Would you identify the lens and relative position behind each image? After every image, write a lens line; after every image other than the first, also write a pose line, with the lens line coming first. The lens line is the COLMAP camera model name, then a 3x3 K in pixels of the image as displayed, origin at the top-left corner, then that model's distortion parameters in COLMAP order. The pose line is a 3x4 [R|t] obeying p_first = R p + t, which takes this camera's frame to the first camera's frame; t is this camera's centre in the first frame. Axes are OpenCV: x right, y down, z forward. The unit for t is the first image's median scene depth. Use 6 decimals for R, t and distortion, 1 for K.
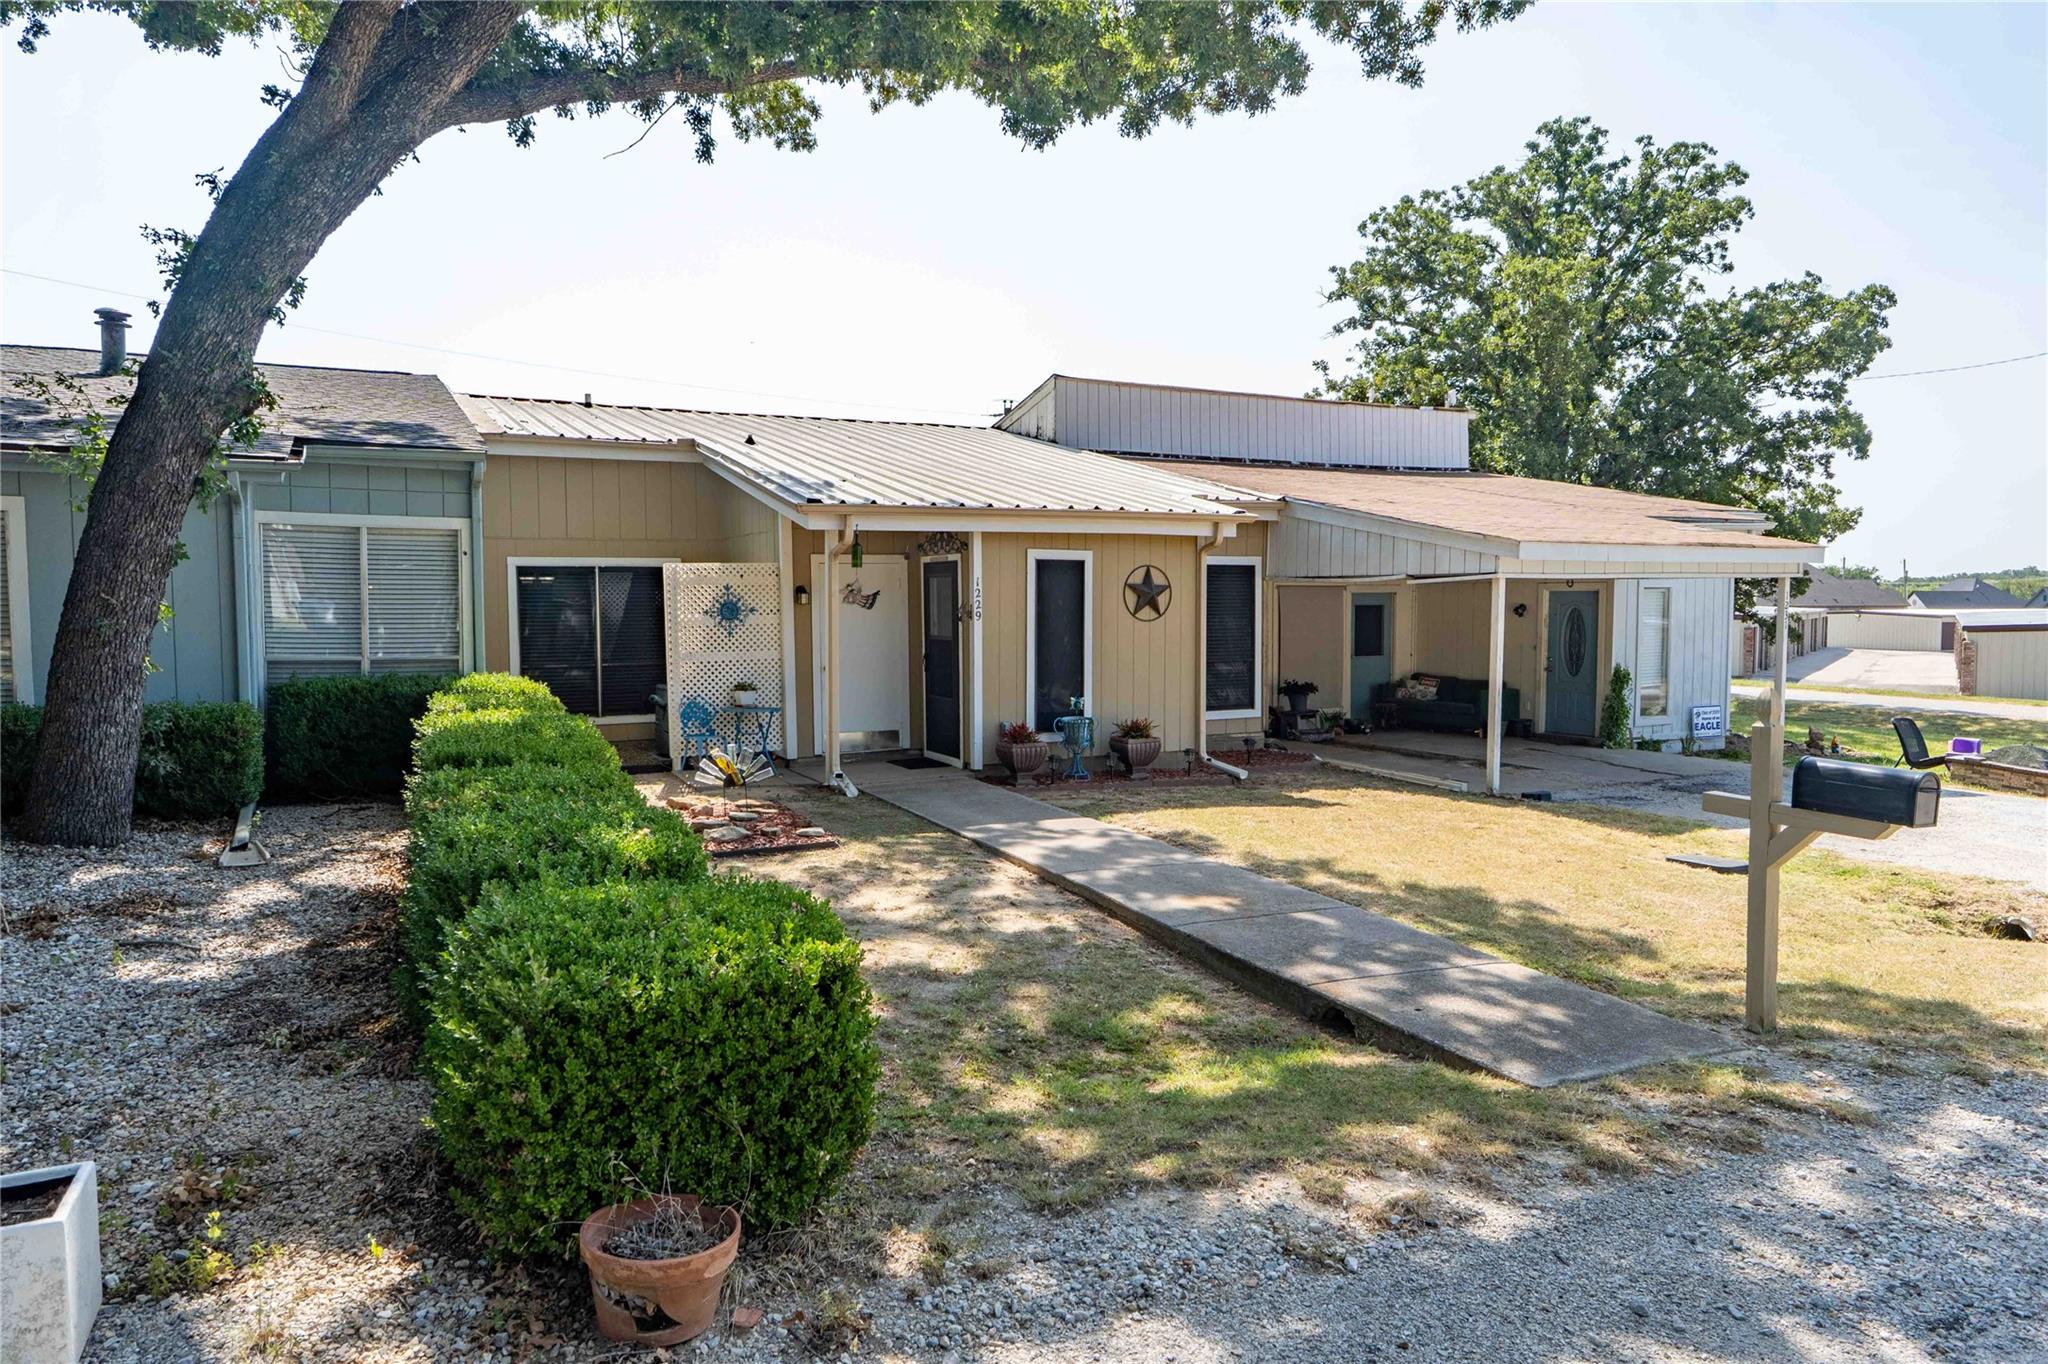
lens RADIAL K [[1306.9, 0, 1024.0], [0, 1306.9, 682.0], [0, 0, 1]] dist [0.003642, -0.000095]
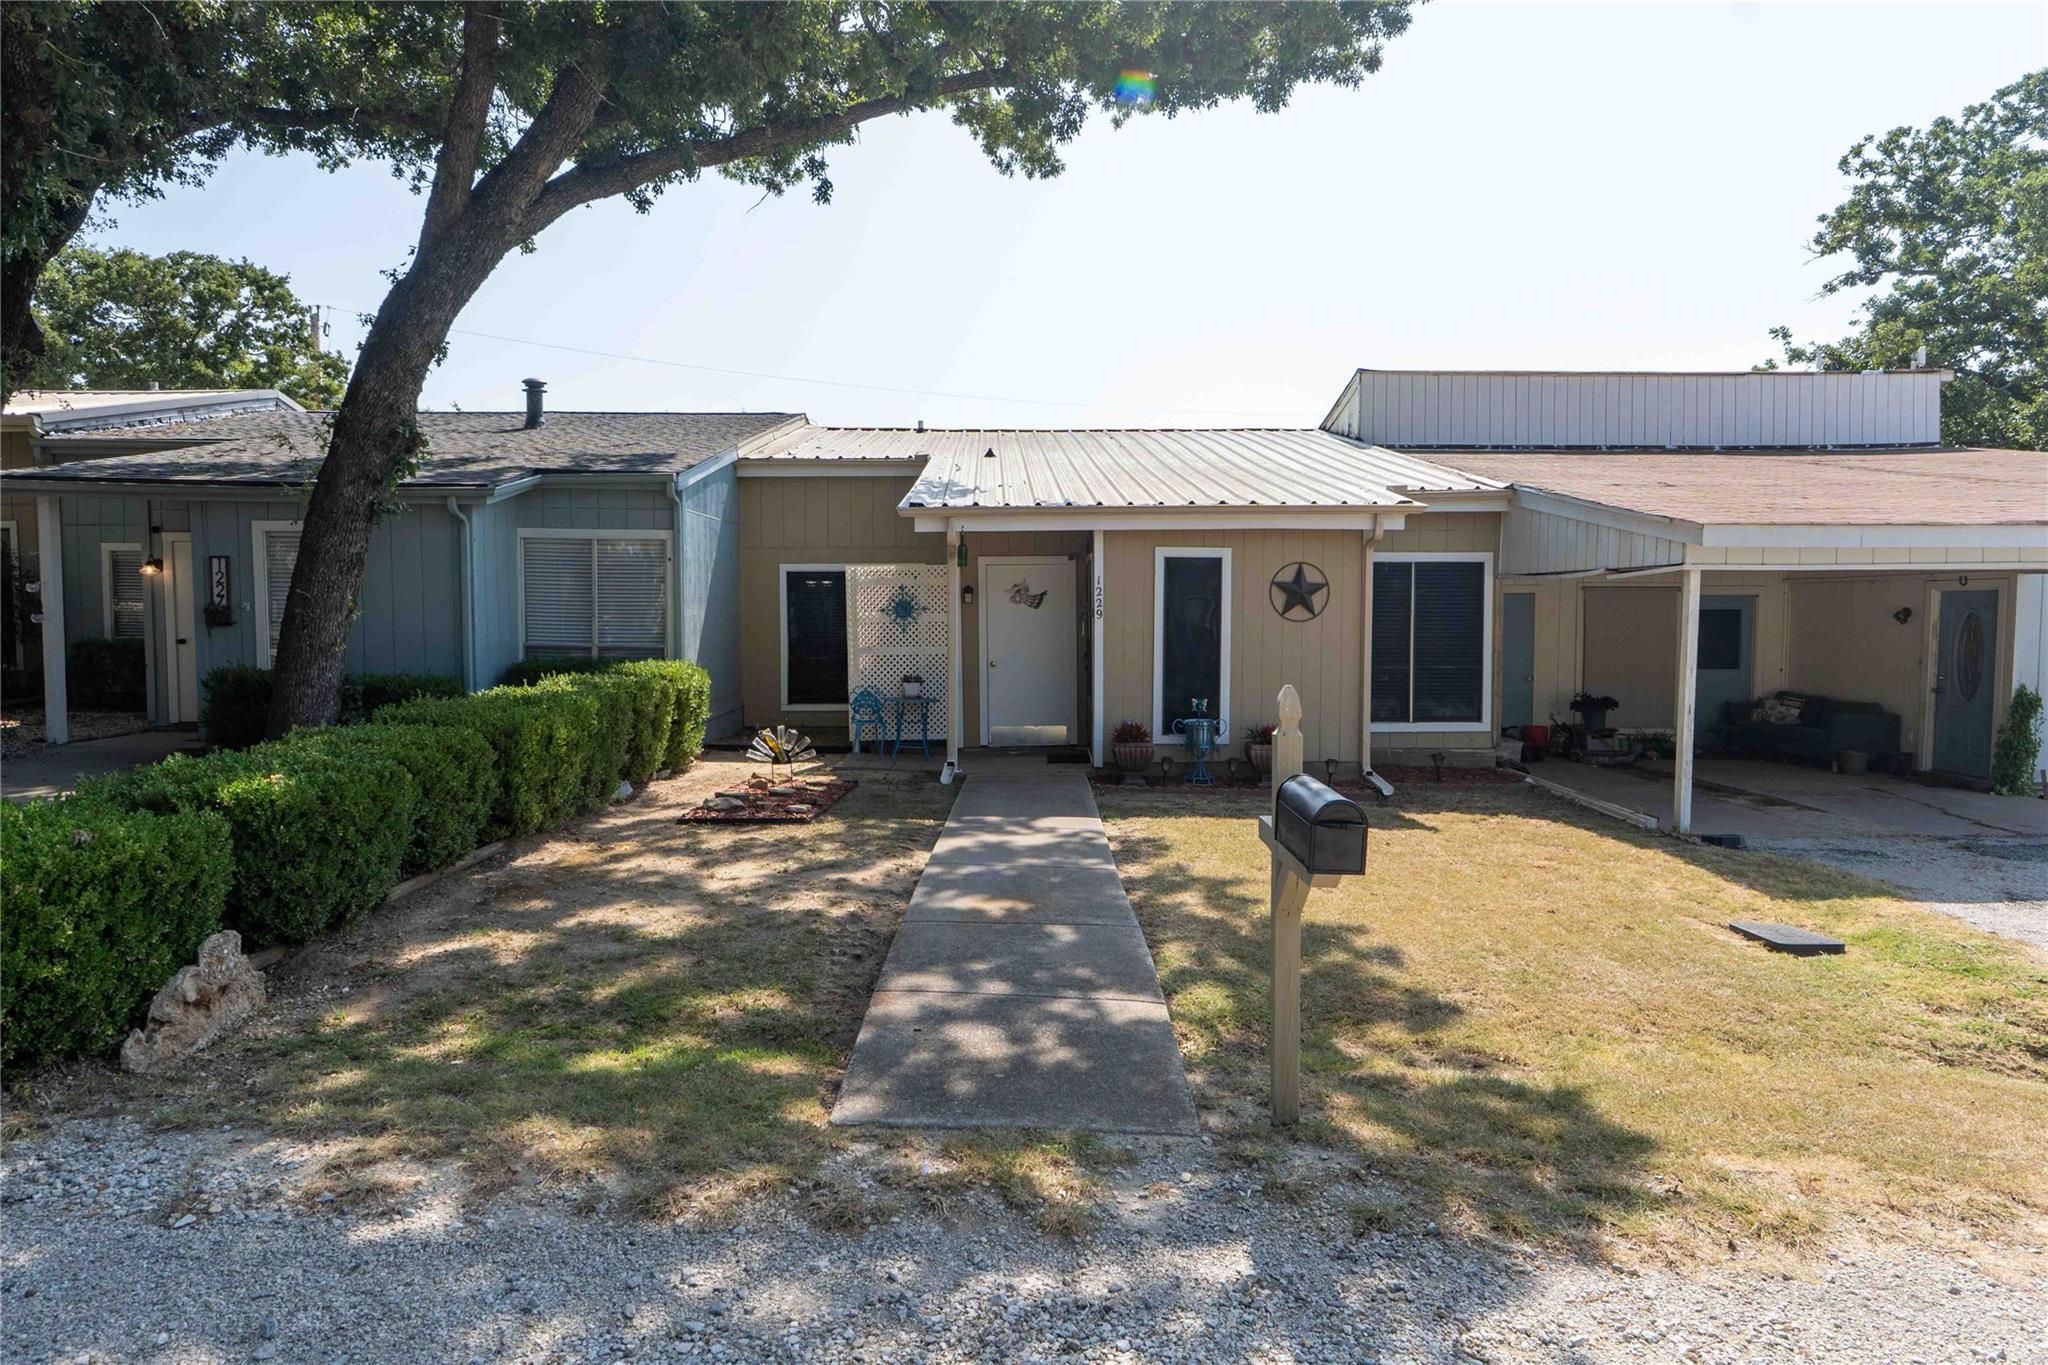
lens RADIAL K [[1247.1, 0, 1024.0], [0, 1247.1, 682.5], [0, 0, 1]] dist [-0.001003, 0.000040]
pose [[0.895466, 0.028089, -0.444244, 0.326881], [-0.030667, 0.999529, 0.001384, 0.002118], [0.444073, 0.012385, 0.895905, 0.110306]]
